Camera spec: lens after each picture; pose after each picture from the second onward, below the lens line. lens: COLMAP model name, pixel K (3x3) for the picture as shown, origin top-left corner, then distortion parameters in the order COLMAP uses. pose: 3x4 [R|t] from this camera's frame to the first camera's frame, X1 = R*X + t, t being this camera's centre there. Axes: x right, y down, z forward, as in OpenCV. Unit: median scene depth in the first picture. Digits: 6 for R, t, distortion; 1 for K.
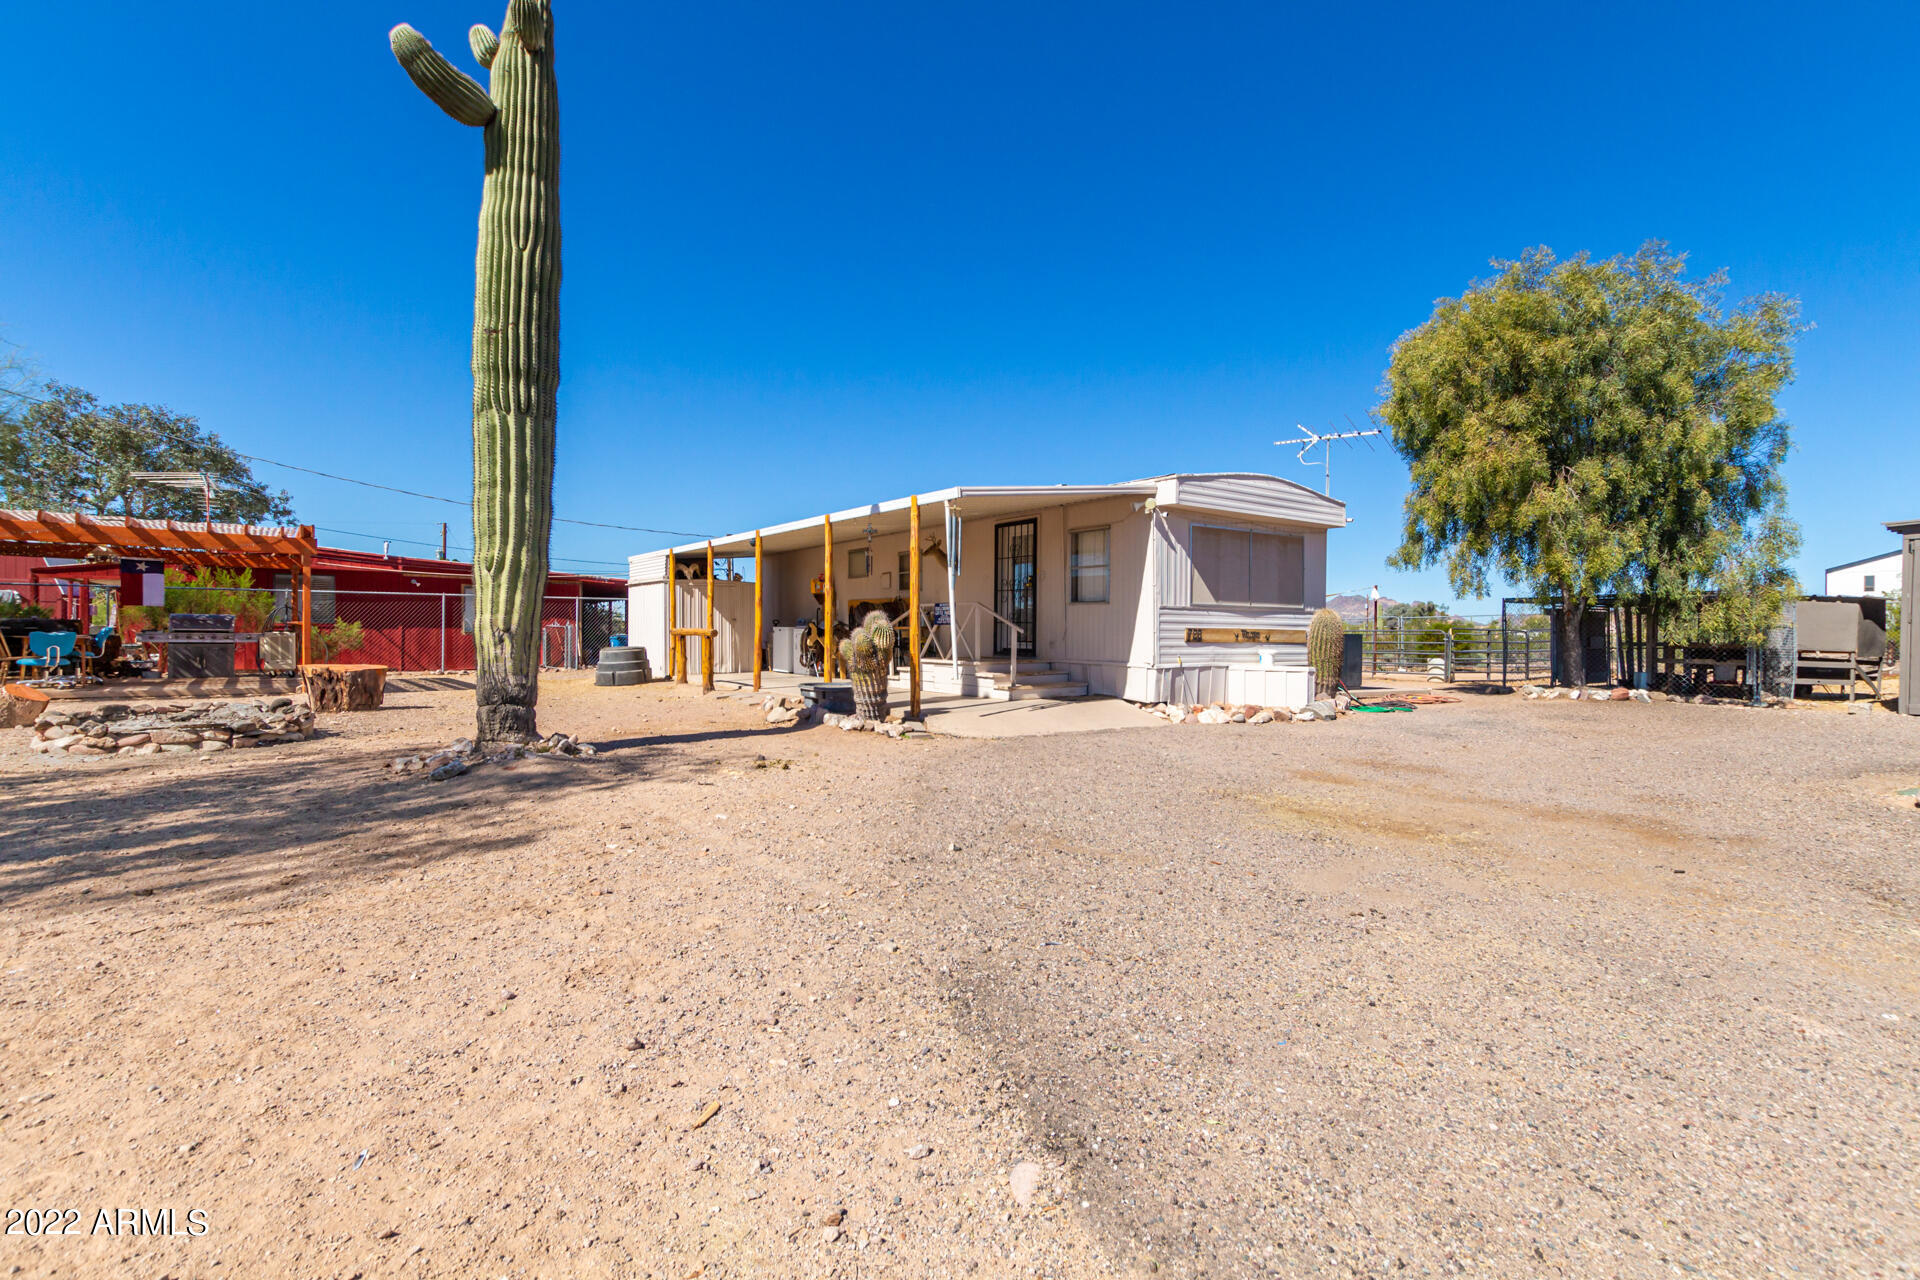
lens RADIAL K [[892.9, 0, 969.3], [0, 892.9, 638.5], [0, 0, 1]] dist [-0.000710, -0.000795]
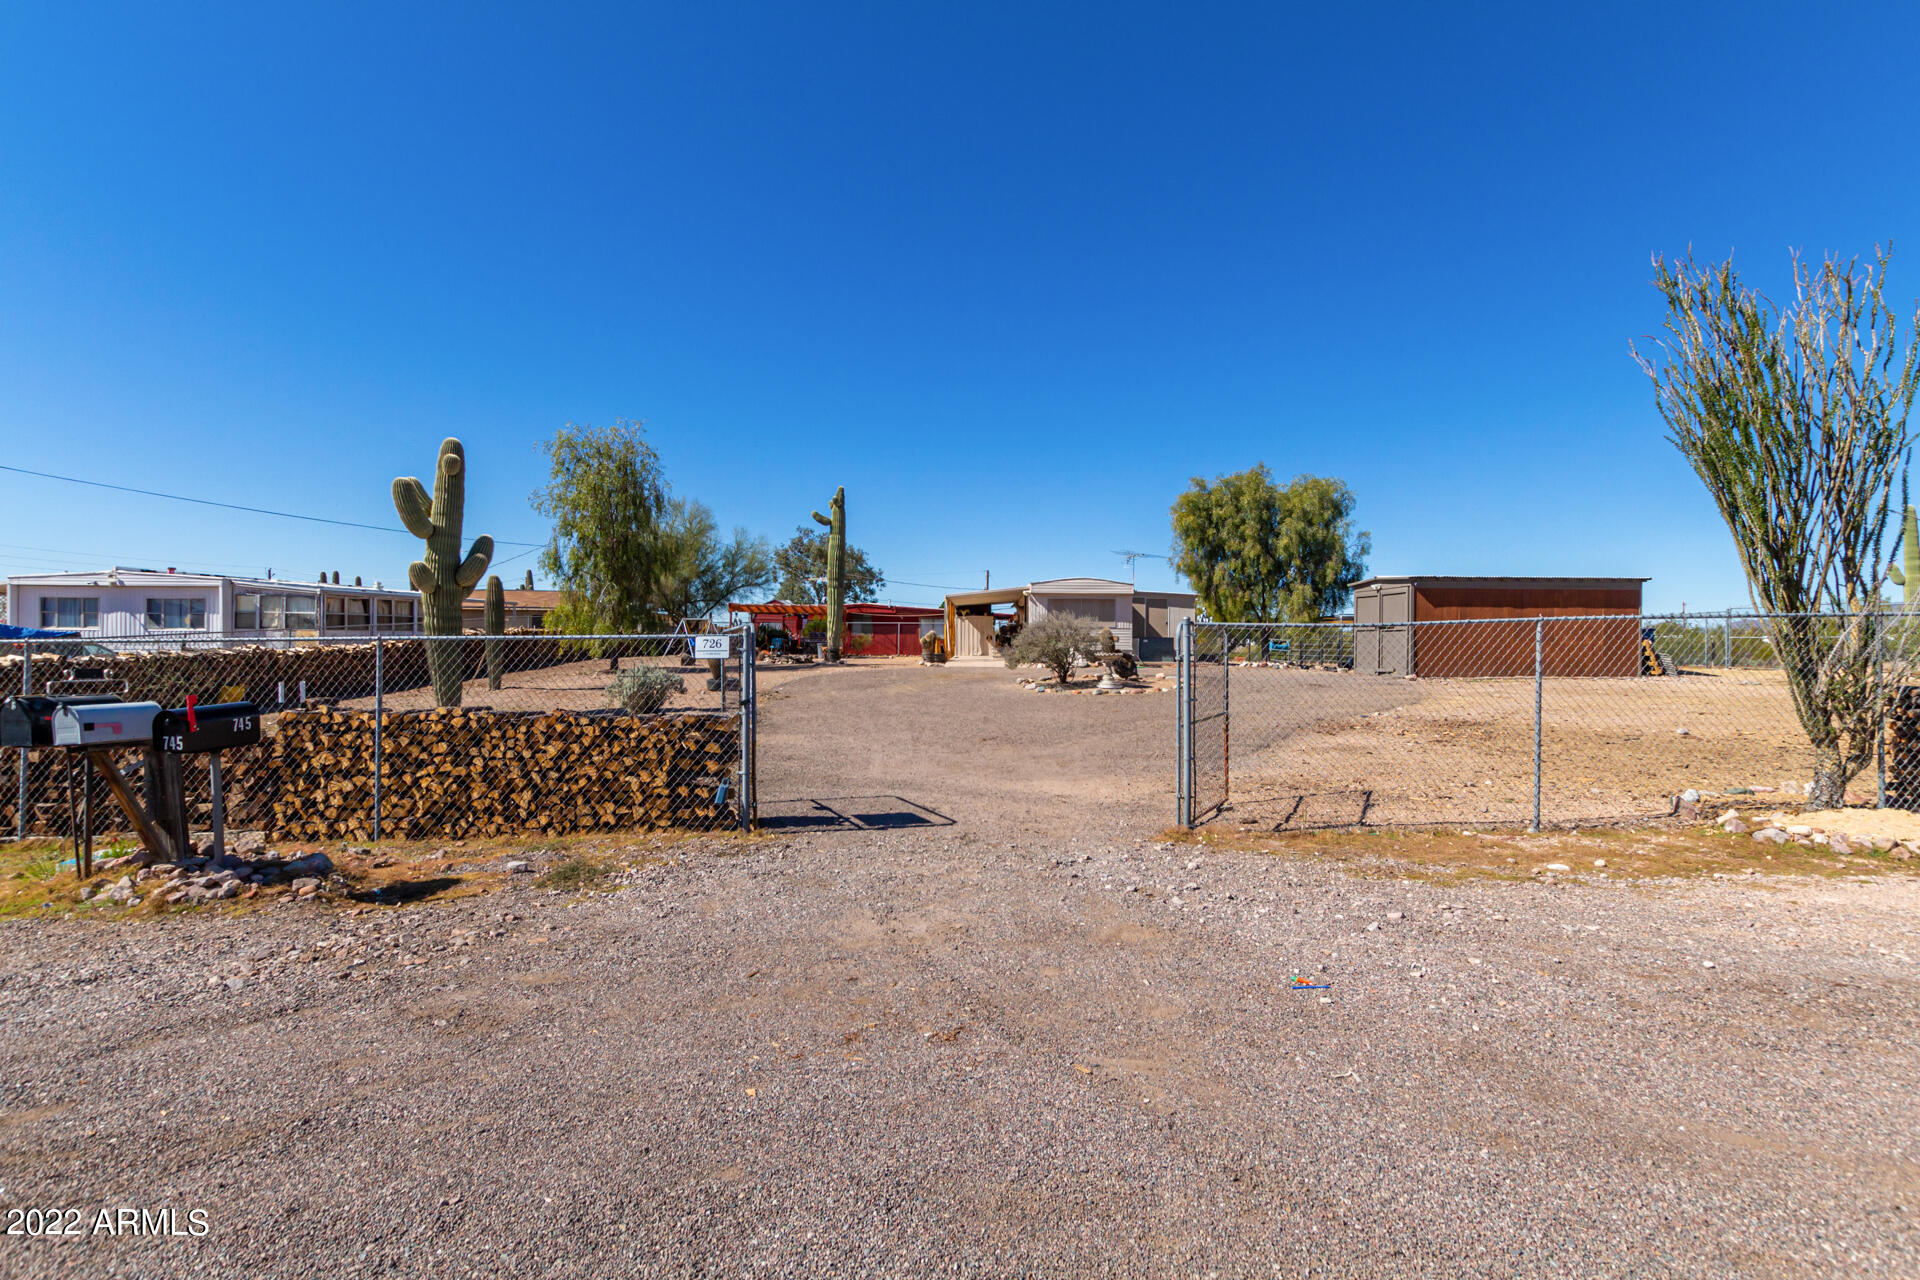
lens RADIAL K [[892.9, 0, 969.3], [0, 892.9, 638.5], [0, 0, 1]] dist [-0.000710, -0.000795]
pose [[0.796961, -0.003328, -0.604022, 1.596816], [-0.002354, 0.999960, -0.008615, 0.020951], [0.604027, 0.008287, 0.796921, -1.261687]]
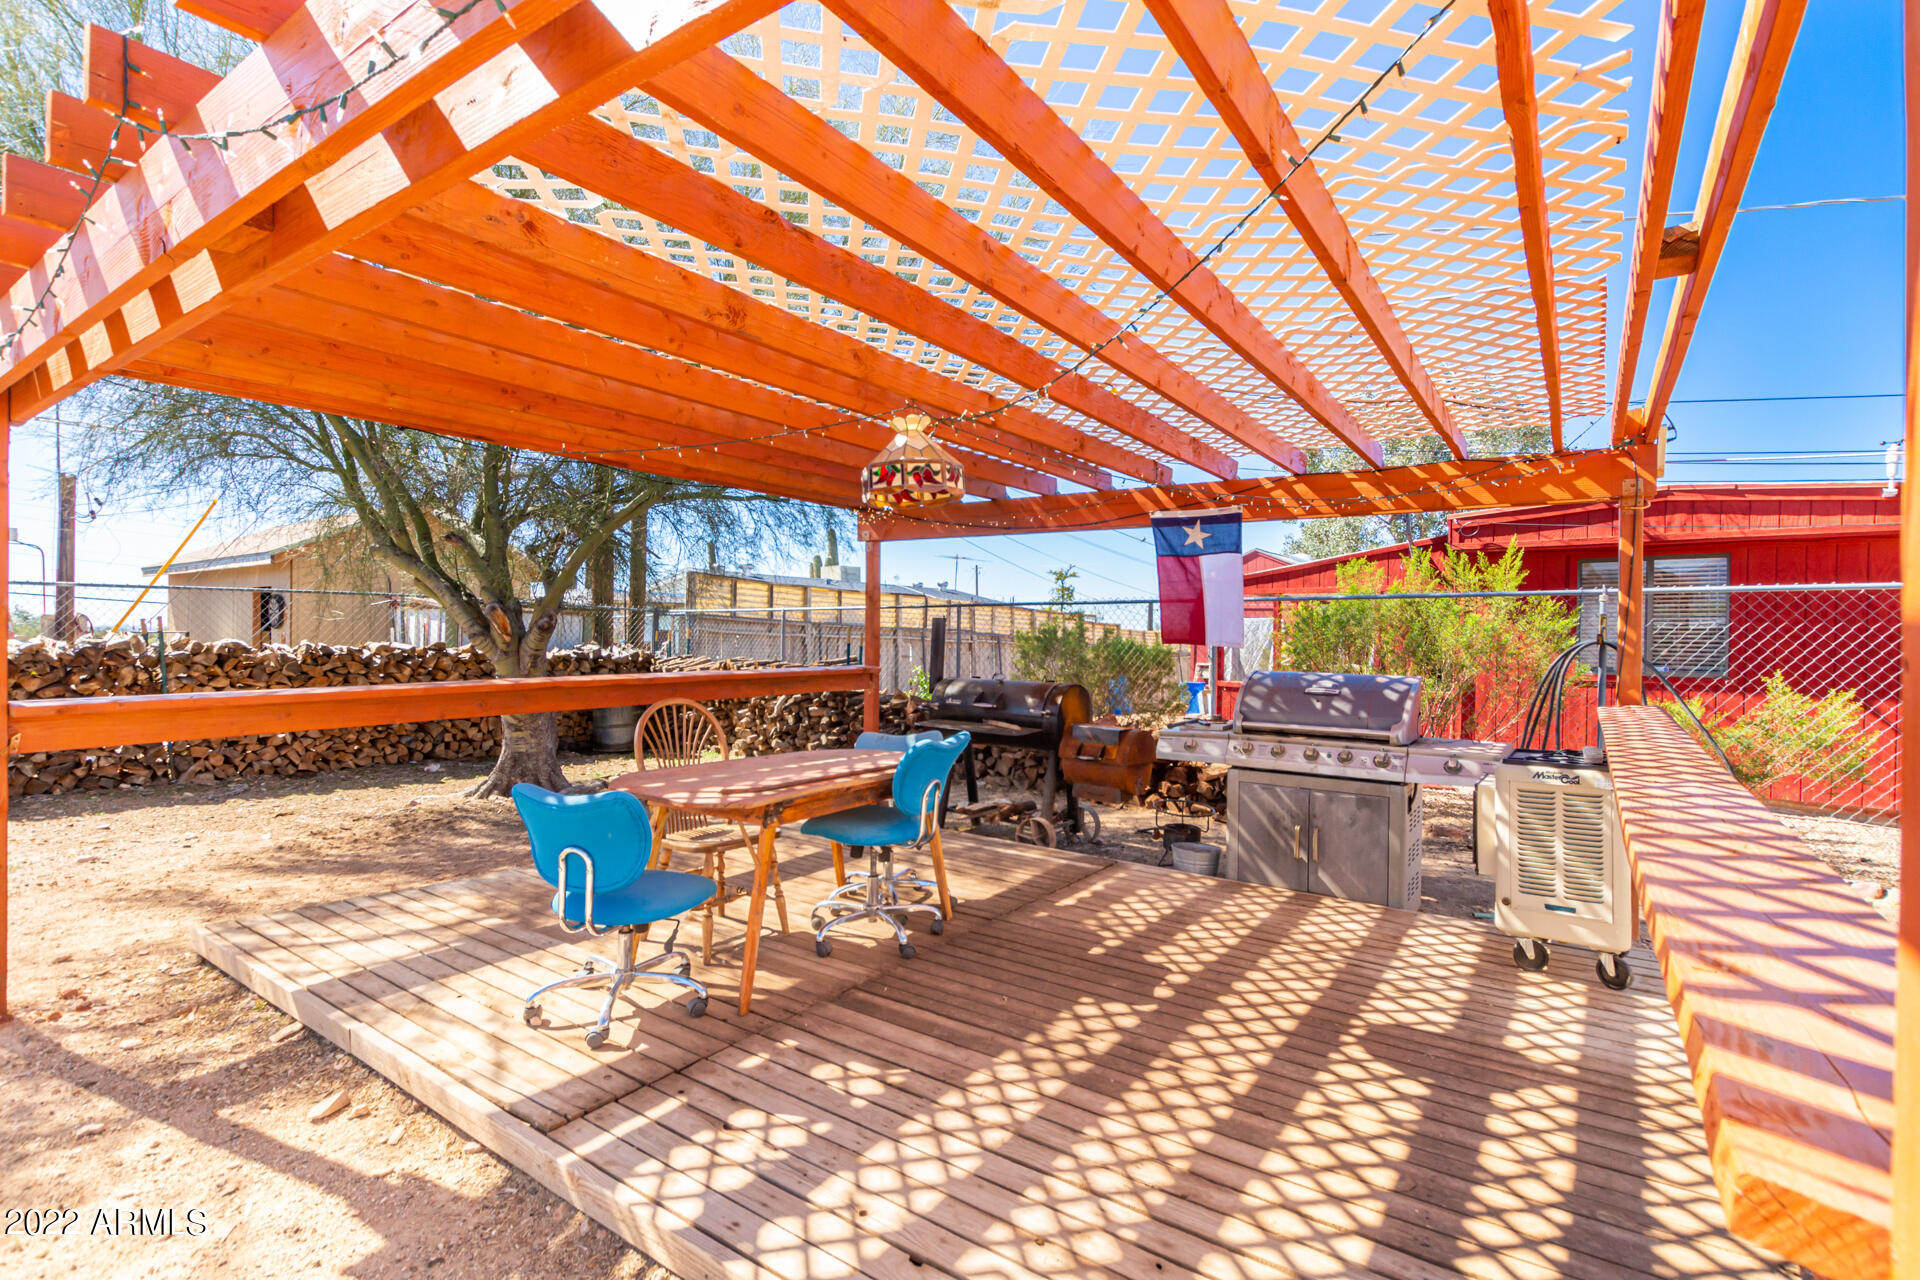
lens RADIAL K [[892.9, 0, 969.3], [0, 892.9, 638.5], [0, 0, 1]] dist [-0.000710, -0.000795]
pose [[0.295468, -0.004005, -0.955344, -0.766811], [-0.014300, 0.999861, -0.008615, -0.044406], [0.955246, 0.016207, 0.295369, 1.006002]]
